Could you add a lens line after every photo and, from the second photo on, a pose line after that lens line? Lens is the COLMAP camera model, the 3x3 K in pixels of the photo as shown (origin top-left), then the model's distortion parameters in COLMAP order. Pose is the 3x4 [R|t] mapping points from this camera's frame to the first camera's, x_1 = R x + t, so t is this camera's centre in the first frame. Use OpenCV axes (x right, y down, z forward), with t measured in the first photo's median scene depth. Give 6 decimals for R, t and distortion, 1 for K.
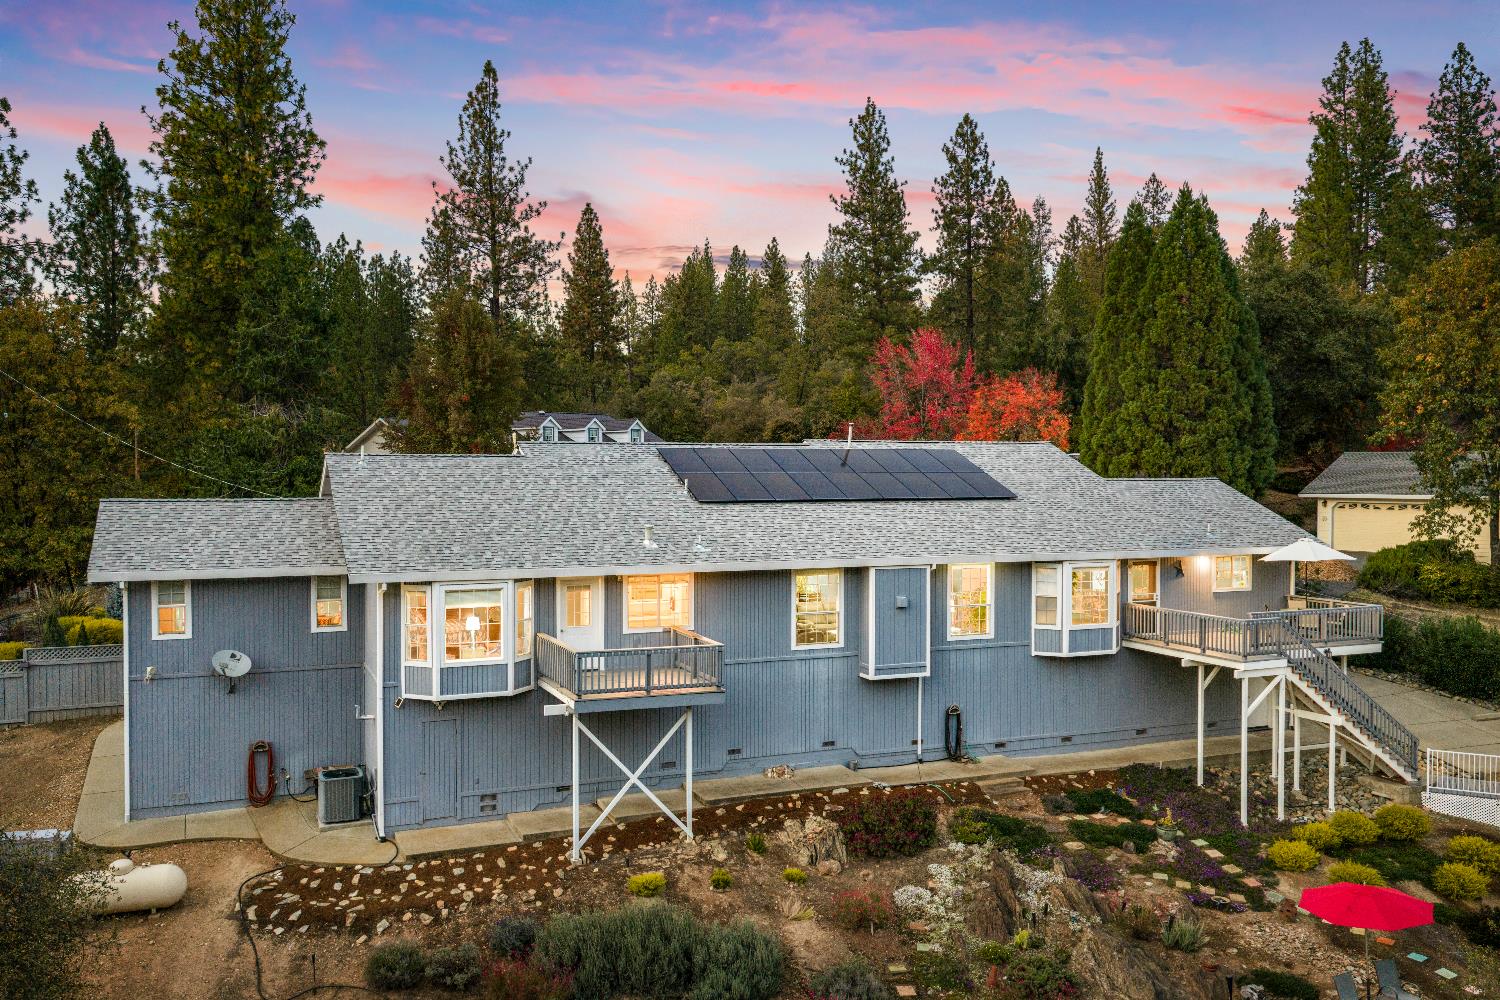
lens RADIAL K [[1319.6, 0, 712.0], [0, 1319.6, 496.3], [0, 0, 1]] dist [0.009836, -0.019286]
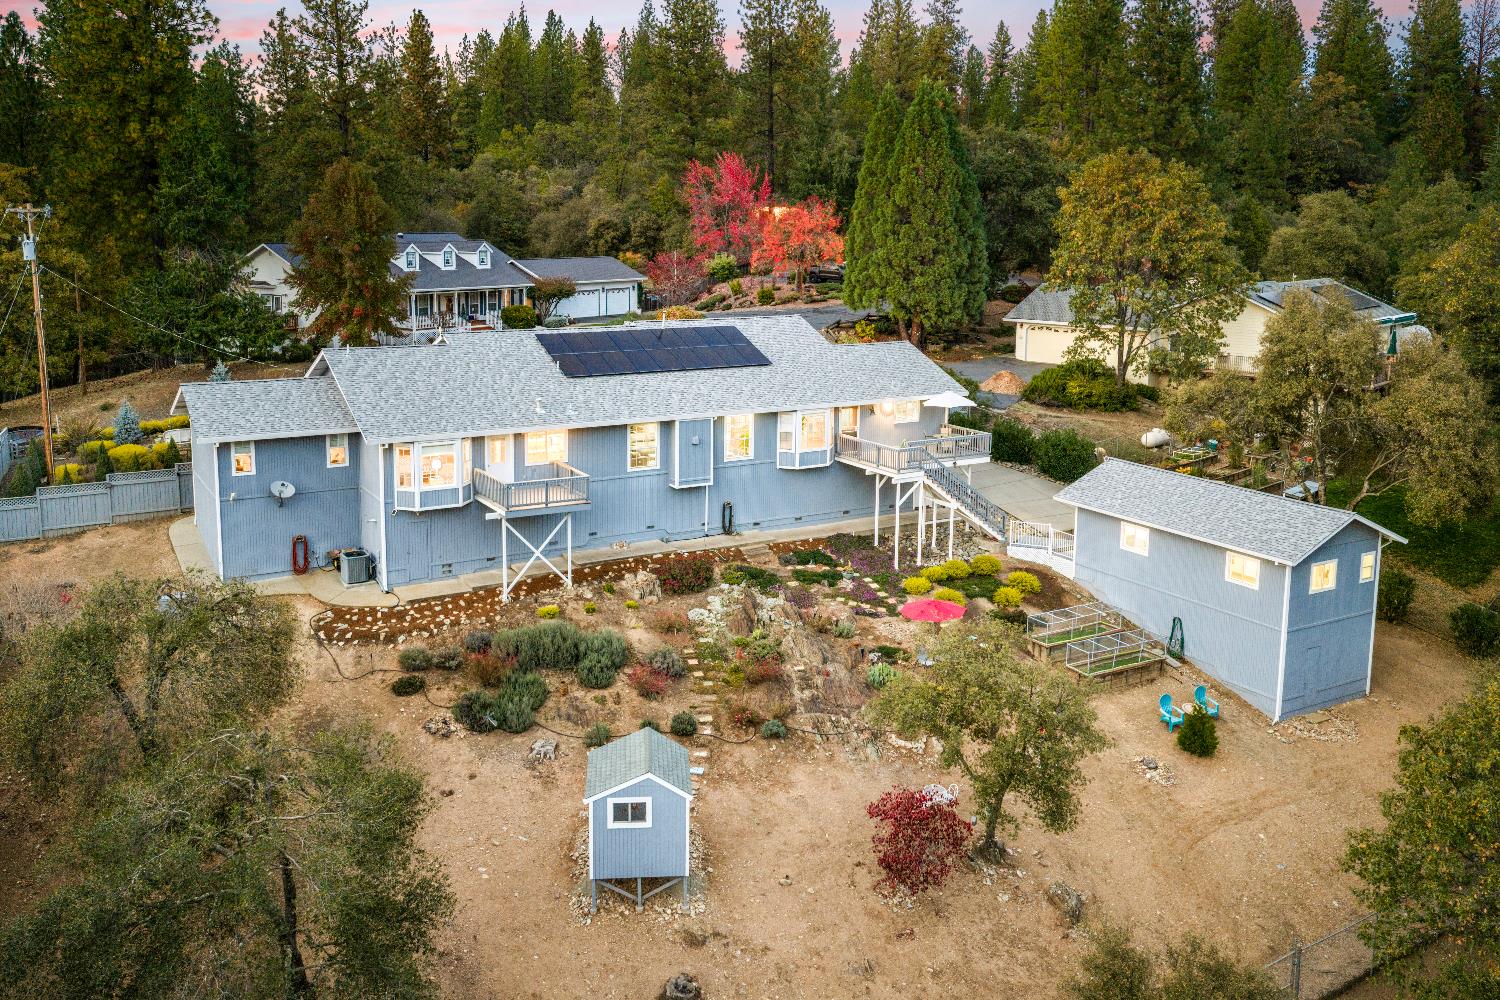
lens RADIAL K [[1319.6, 0, 712.0], [0, 1319.6, 496.3], [0, 0, 1]] dist [0.009836, -0.019286]
pose [[0.990294, -0.019520, 0.137611, -0.062907], [-0.006733, 0.982188, 0.187781, -0.165056], [-0.138825, -0.186885, 0.972523, -0.619587]]
